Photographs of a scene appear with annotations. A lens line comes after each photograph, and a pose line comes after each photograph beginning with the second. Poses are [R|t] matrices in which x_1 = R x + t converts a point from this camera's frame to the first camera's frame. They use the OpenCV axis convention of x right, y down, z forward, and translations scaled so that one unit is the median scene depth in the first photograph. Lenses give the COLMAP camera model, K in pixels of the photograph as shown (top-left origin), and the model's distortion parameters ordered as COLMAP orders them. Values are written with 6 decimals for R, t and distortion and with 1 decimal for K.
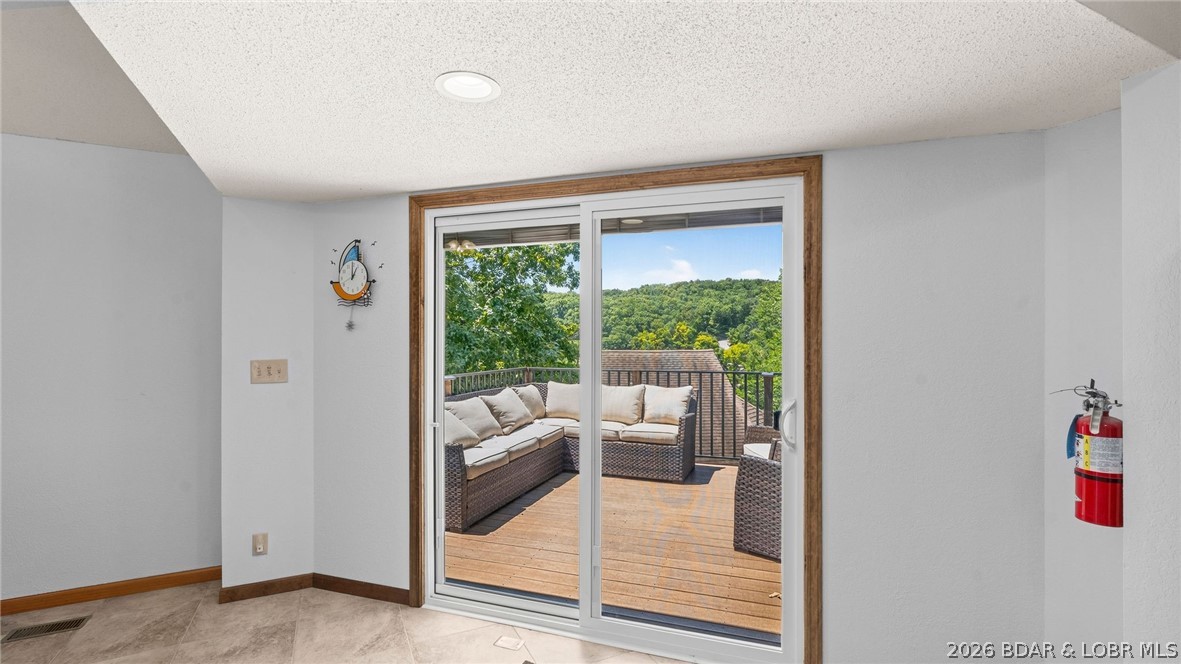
lens RADIAL K [[533.6, 0, 587.4], [0, 533.6, 336.6], [0, 0, 1]] dist [-0.004172, 0.000725]
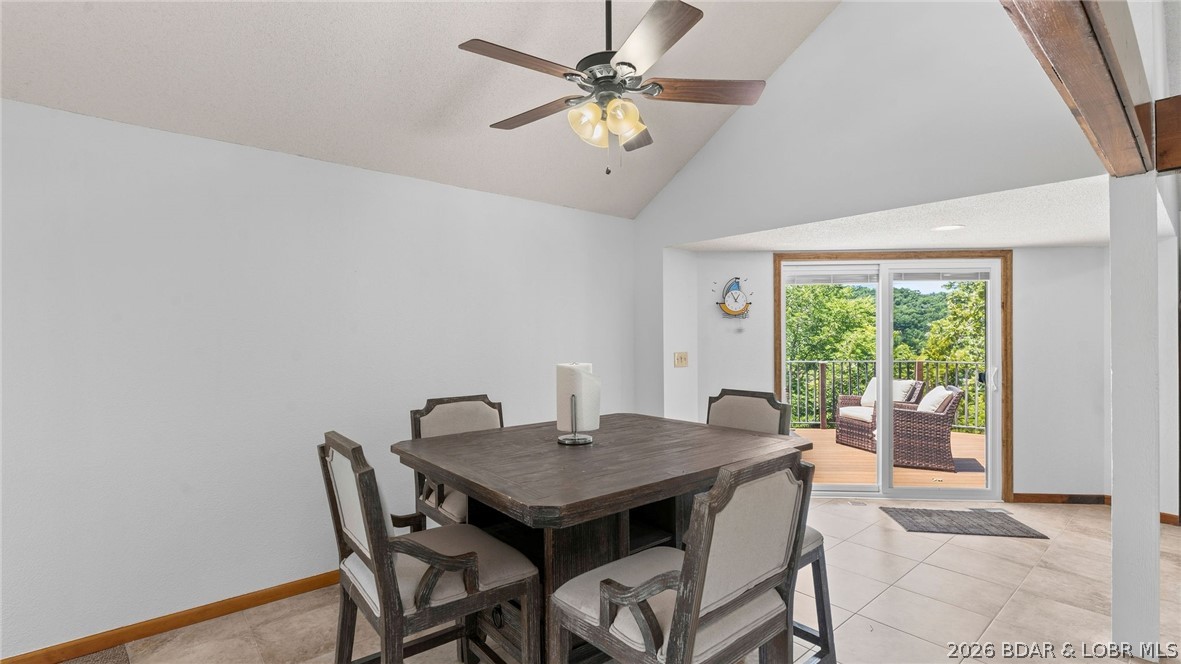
lens RADIAL K [[533.6, 0, 595.6], [0, 533.6, 336.3], [0, 0, 1]] dist [-0.004172, 0.000725]
pose [[0.968285, -0.003466, 0.249823, -1.286316], [0.003959, 0.999991, -0.001470, -0.001303], [-0.249815, 0.002412, 0.968291, -0.477282]]
